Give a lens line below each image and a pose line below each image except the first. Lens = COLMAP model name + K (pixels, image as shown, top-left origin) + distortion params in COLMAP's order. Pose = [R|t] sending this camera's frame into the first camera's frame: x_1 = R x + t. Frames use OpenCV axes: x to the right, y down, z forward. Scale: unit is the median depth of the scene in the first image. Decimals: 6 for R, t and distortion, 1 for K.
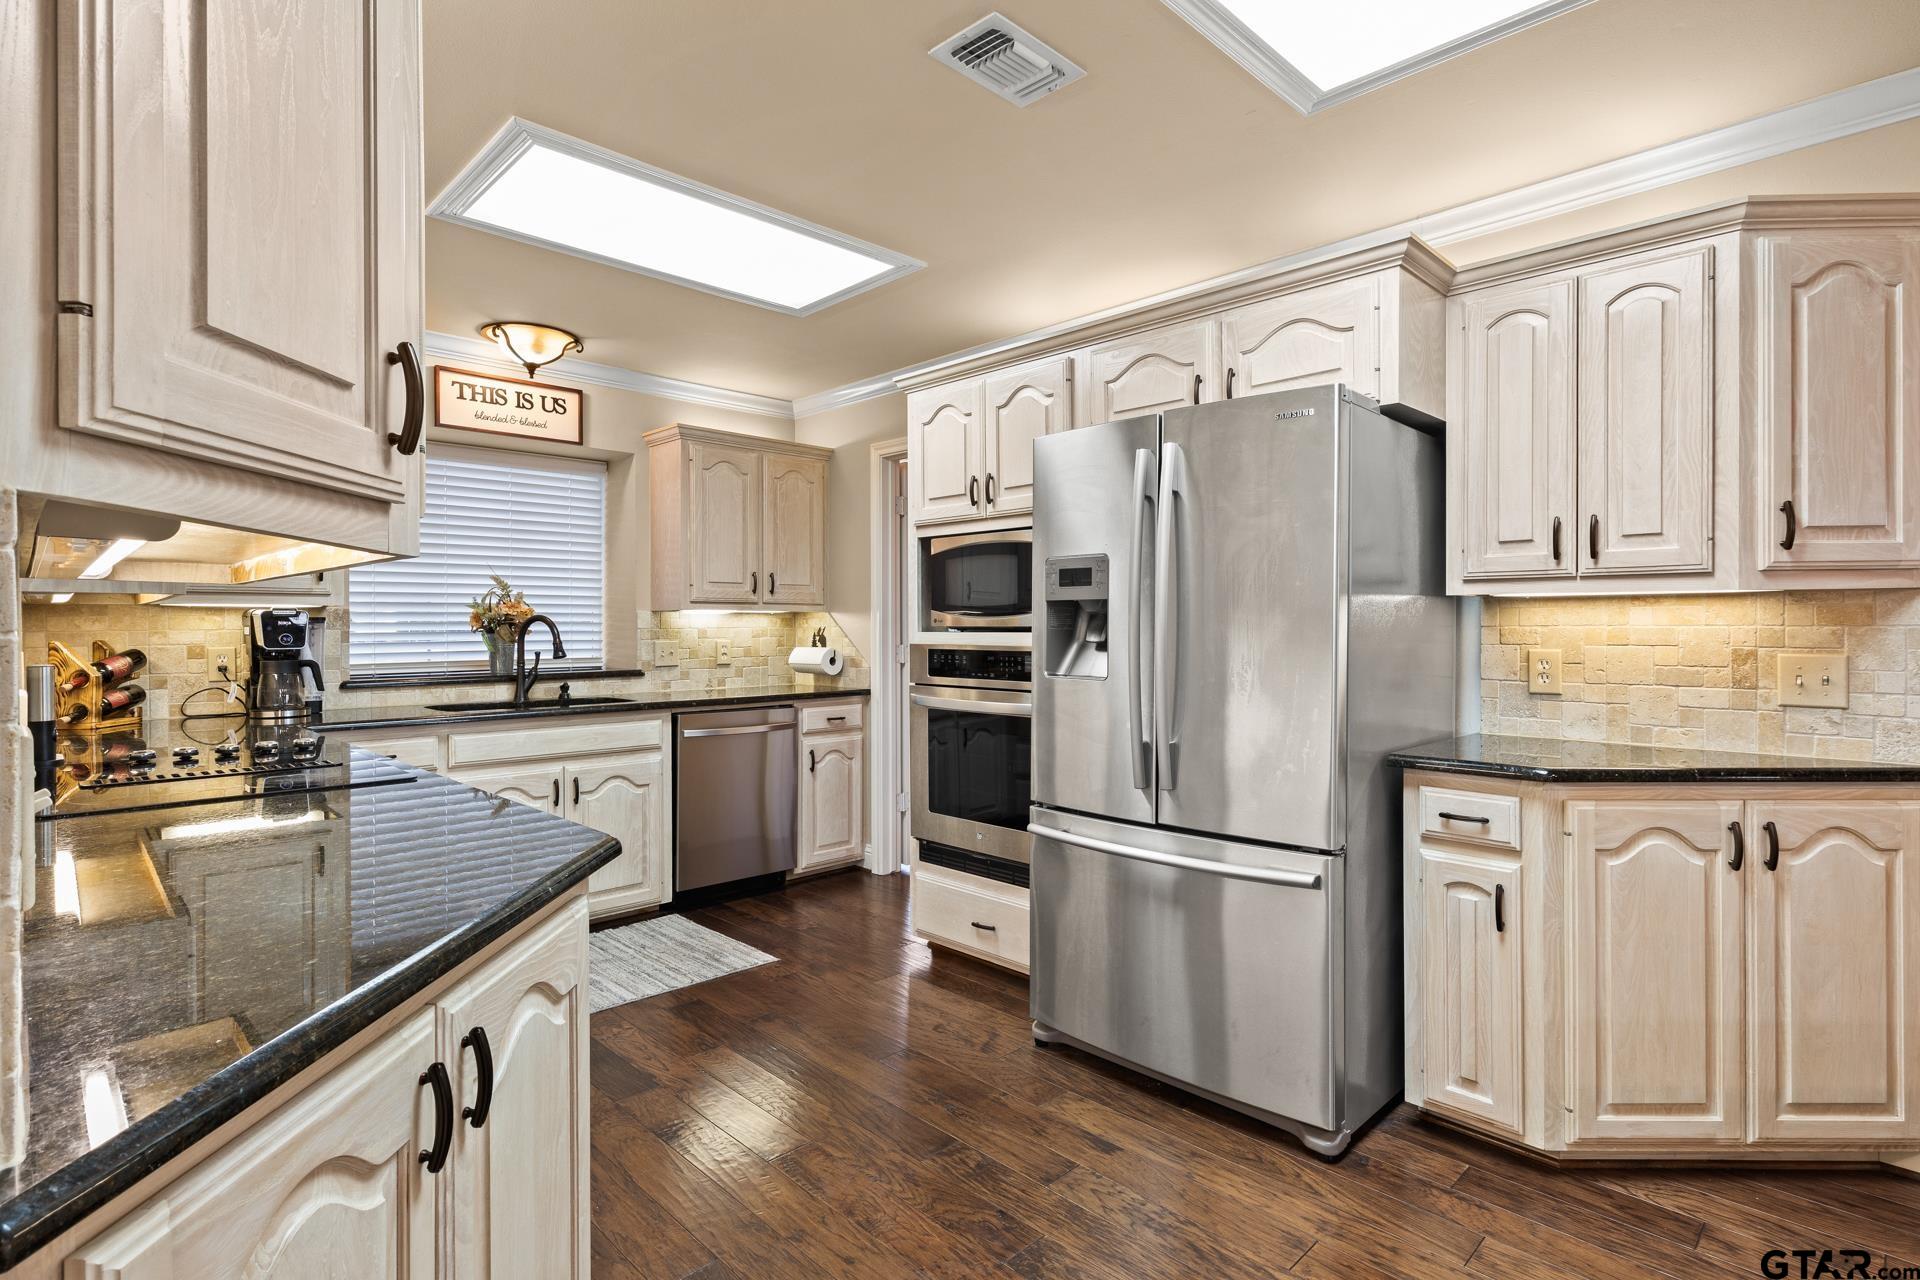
lens RADIAL K [[948.9, 0, 963.3], [0, 948.9, 629.4], [0, 0, 1]] dist [0.004827, 0.000445]
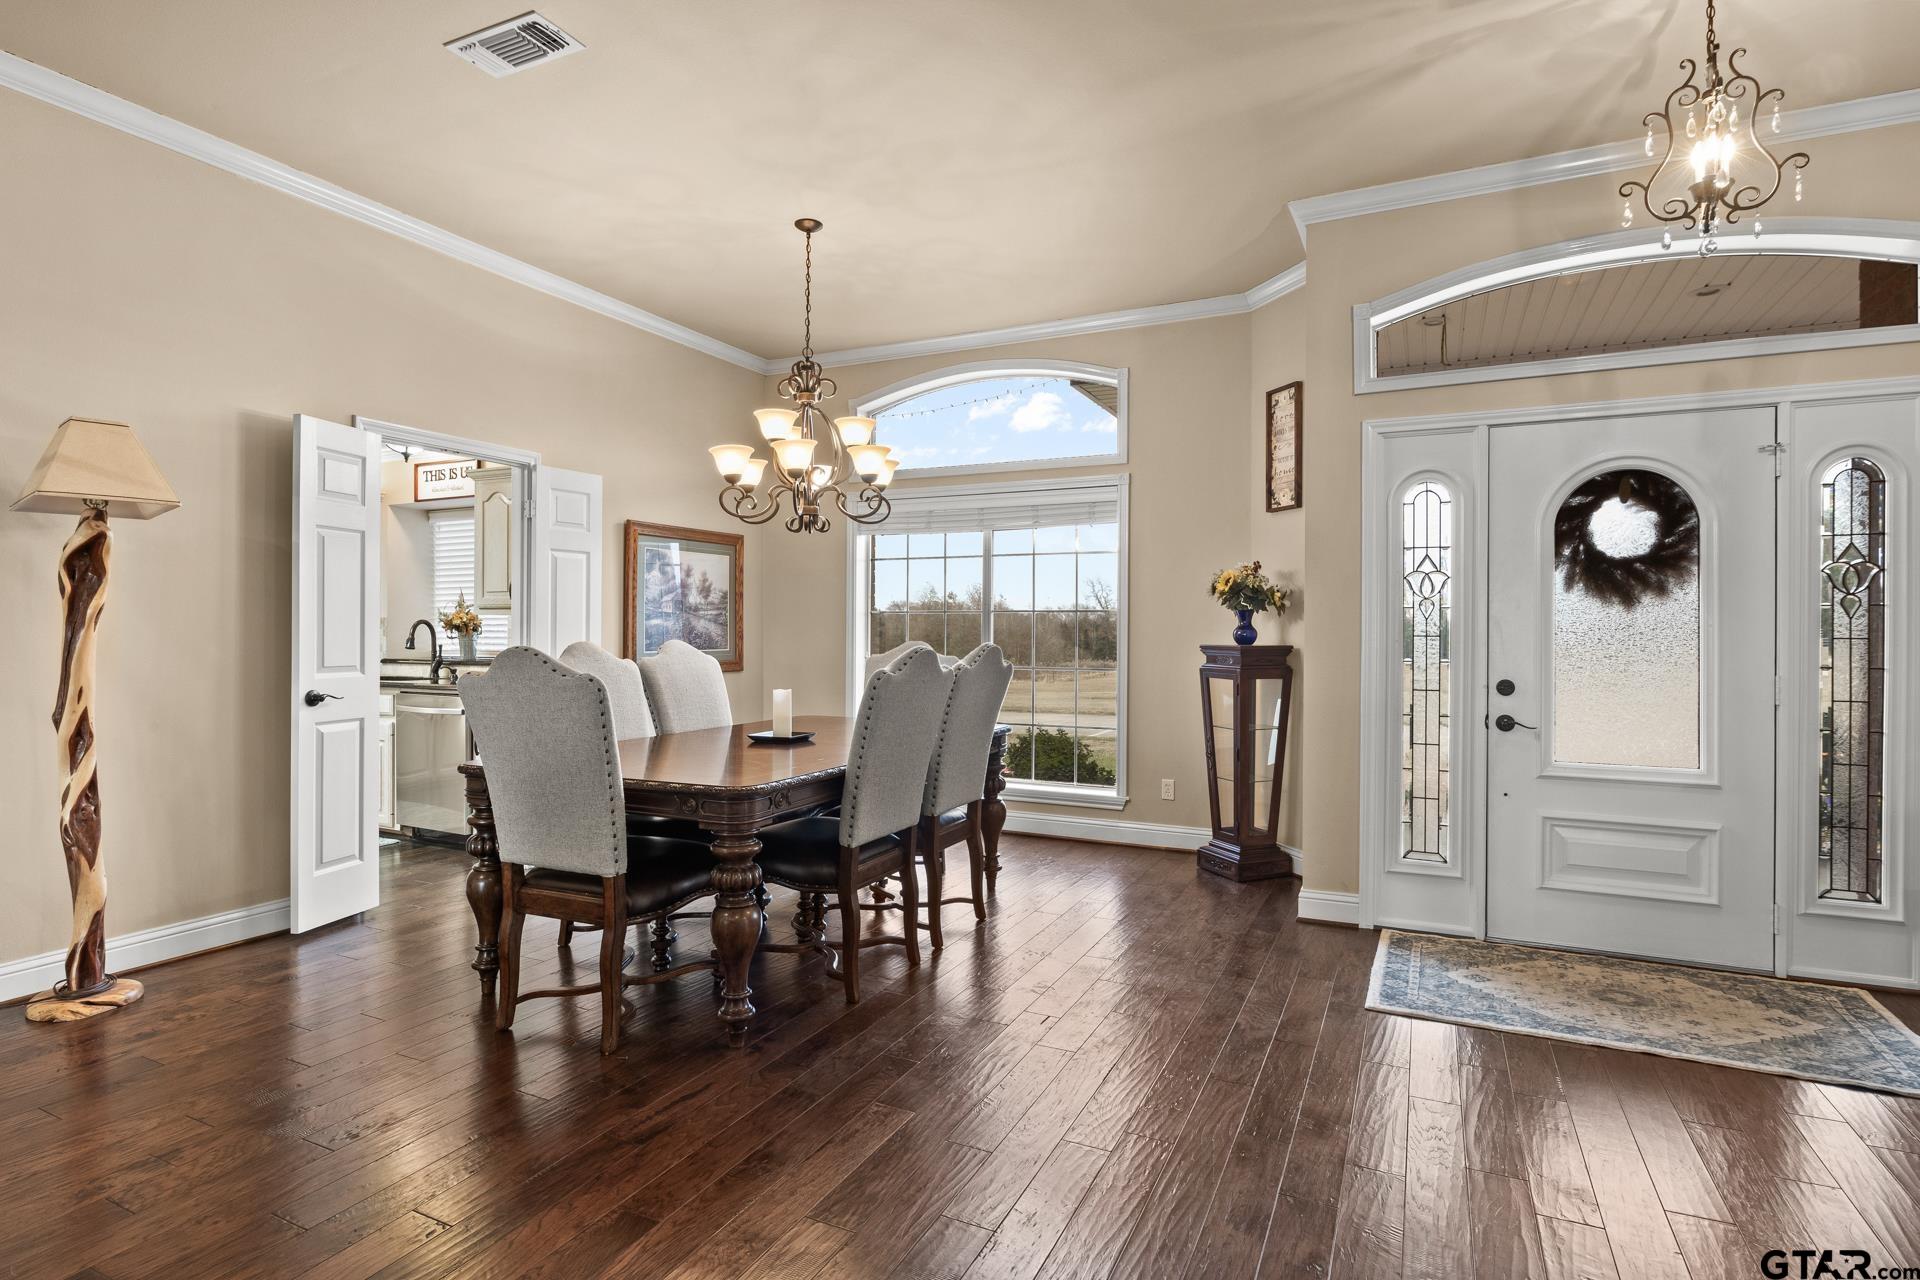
lens RADIAL K [[948.9, 0, 963.3], [0, 948.9, 629.4], [0, 0, 1]] dist [0.004827, 0.000445]
pose [[0.343839, 0.008031, -0.938994, 1.345705], [-0.005730, 0.999963, 0.006454, -0.014105], [0.939011, 0.003162, 0.343873, 1.389408]]
